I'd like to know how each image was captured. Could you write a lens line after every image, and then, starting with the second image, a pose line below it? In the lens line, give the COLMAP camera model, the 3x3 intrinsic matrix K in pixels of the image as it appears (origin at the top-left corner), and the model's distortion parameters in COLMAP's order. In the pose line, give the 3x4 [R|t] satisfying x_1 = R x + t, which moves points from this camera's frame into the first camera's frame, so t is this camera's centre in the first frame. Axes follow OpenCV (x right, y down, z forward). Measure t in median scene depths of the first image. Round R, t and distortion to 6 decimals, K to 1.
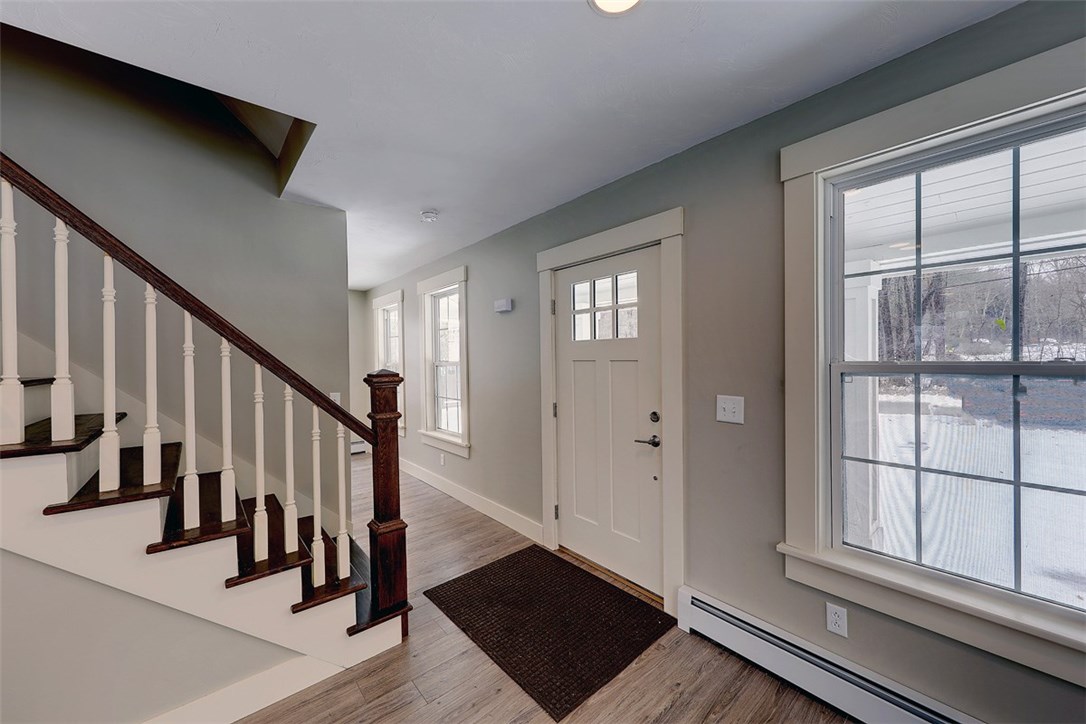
lens RADIAL K [[405.0, 0, 546.0], [0, 405.0, 360.3], [0, 0, 1]] dist [0.000578, -0.000024]
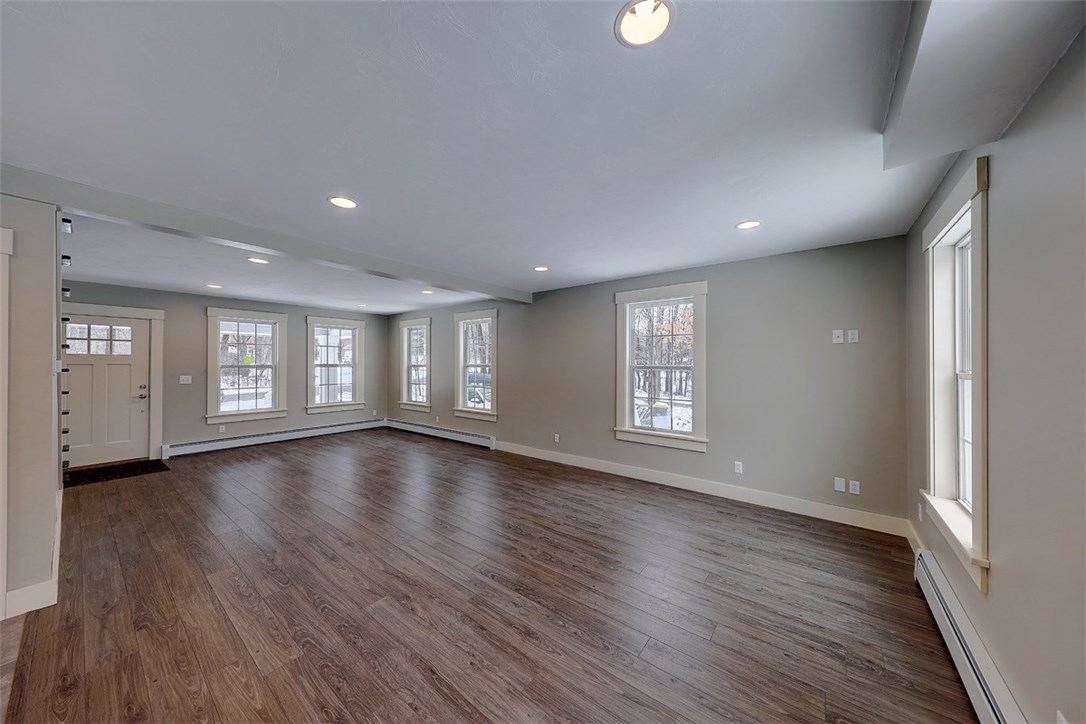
lens RADIAL K [[351.8, 0, 556.0], [0, 351.8, 364.1], [0, 0, 1]] dist [-0.000002, 0.000037]
pose [[-0.219474, 0.012452, 0.975539, -2.726802], [0.016463, 0.999823, -0.009058, 0.067431], [-0.975479, 0.014072, -0.219640, -1.155096]]
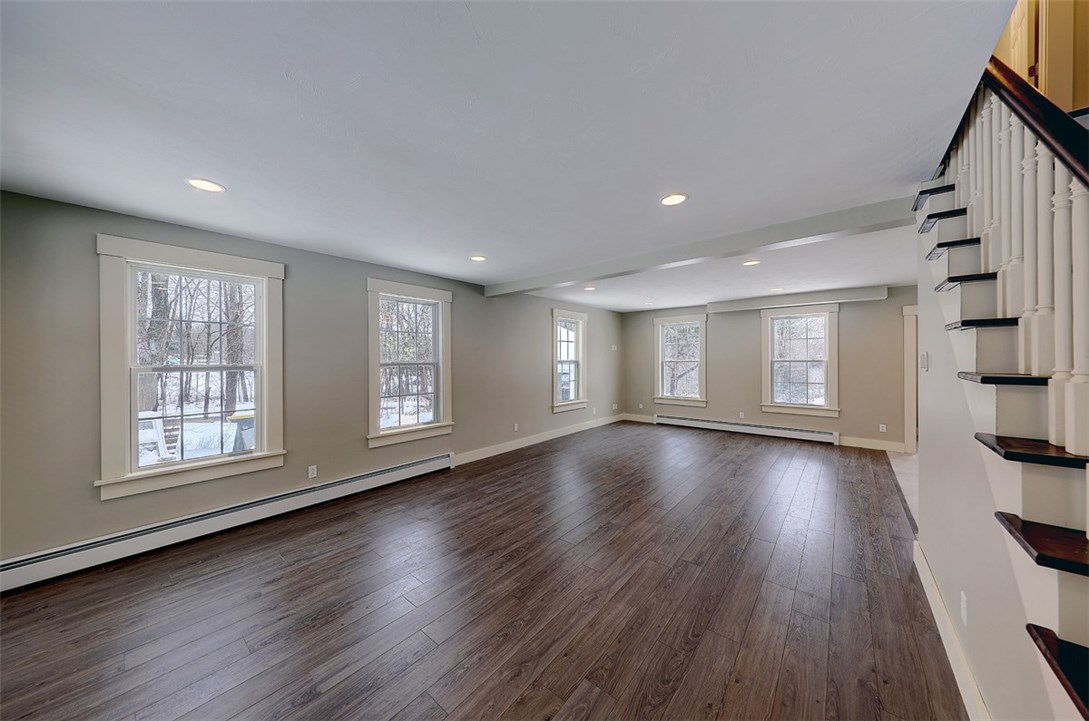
lens RADIAL K [[352.7, 0, 536.1], [0, 352.7, 358.7], [0, 0, 1]] dist [-0.000002, 0.000037]
pose [[-0.988802, 0.022037, -0.147596, -0.065570], [0.019909, 0.999676, 0.015880, -0.006683], [0.147898, 0.012763, -0.988920, 1.021100]]
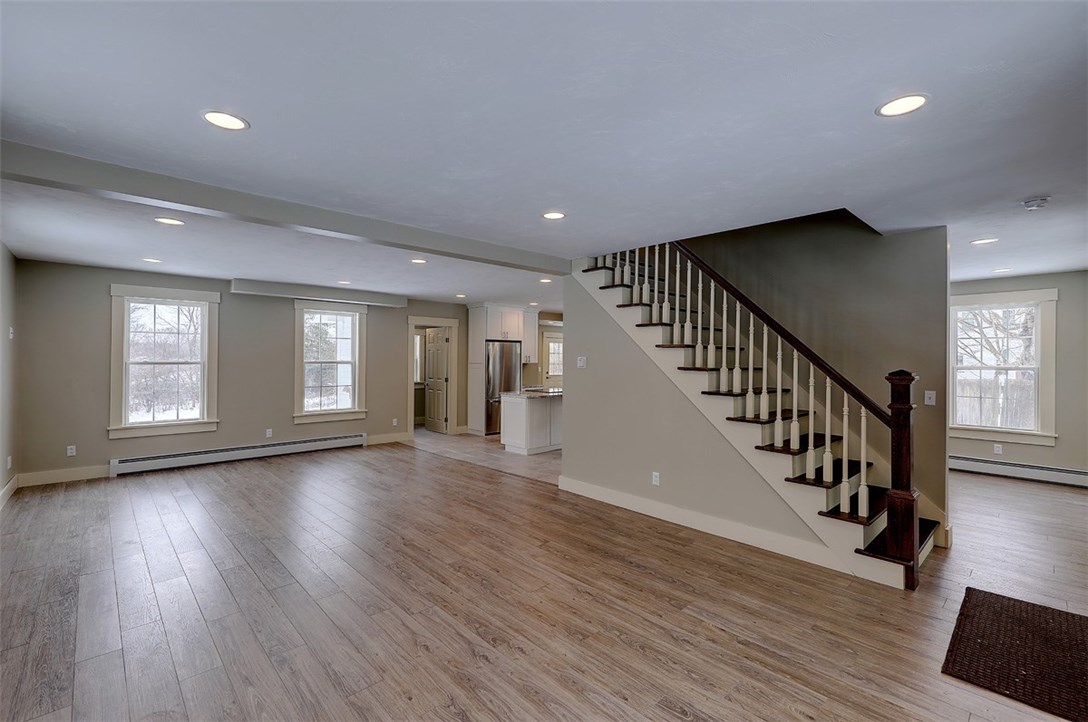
lens RADIAL K [[474.2, 0, 540.5], [0, 474.2, 356.3], [0, 0, 1]] dist [0.011739, 0.000111]
pose [[0.036555, 0.007851, -0.999301, 1.047335], [-0.023010, 0.999711, 0.007013, -0.004375], [0.999067, 0.022738, 0.036725, -0.180227]]
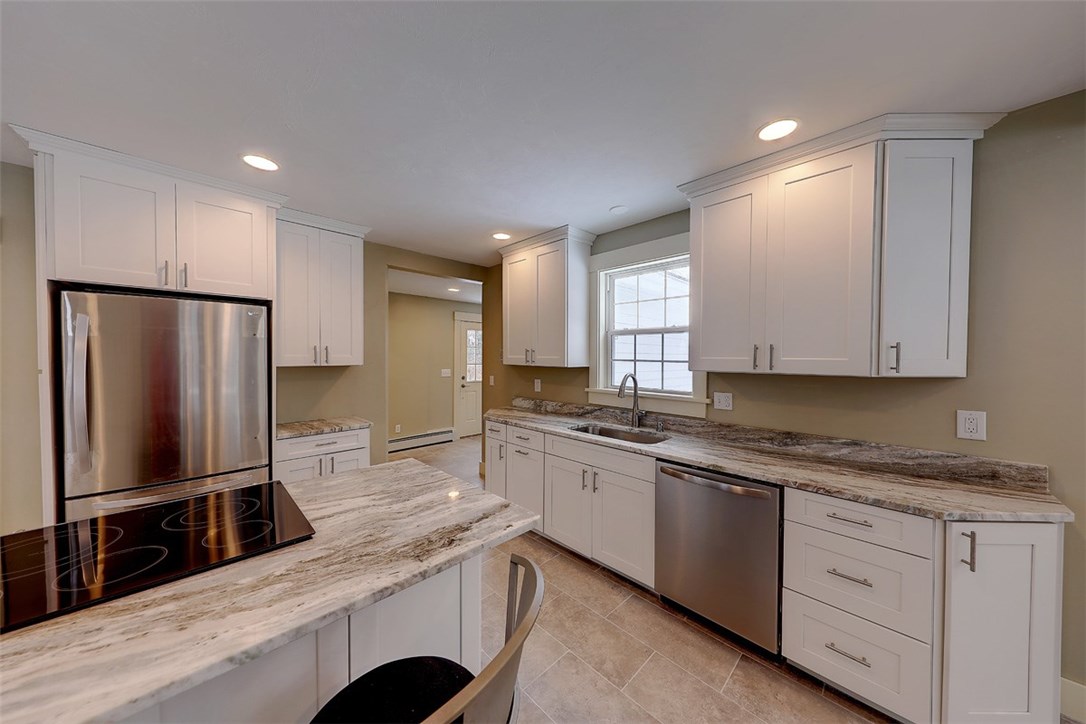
lens RADIAL K [[351.8, 0, 539.8], [0, 351.8, 361.7], [0, 0, 1]] dist [-0.000002, 0.000037]
pose [[0.076006, 0.026176, -0.996764, -2.338507], [-0.022651, 0.999443, 0.024519, 0.035888], [0.996850, 0.020714, 0.076557, 0.596217]]
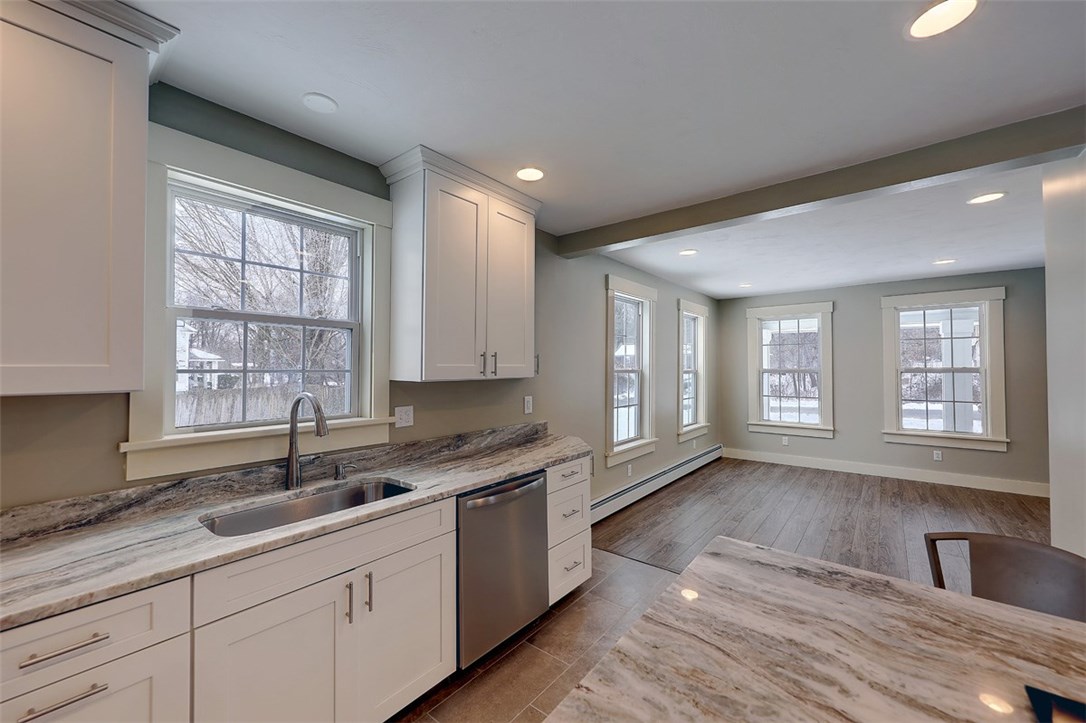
lens RADIAL K [[423.5, 0, 543.2], [0, 423.5, 360.2], [0, 0, 1]] dist [0.005808, -0.001622]
pose [[0.982076, 0.012982, 0.188039, -3.270385], [-0.006816, 0.999419, -0.033401, 0.060097], [-0.188364, 0.031521, 0.981593, 0.069554]]
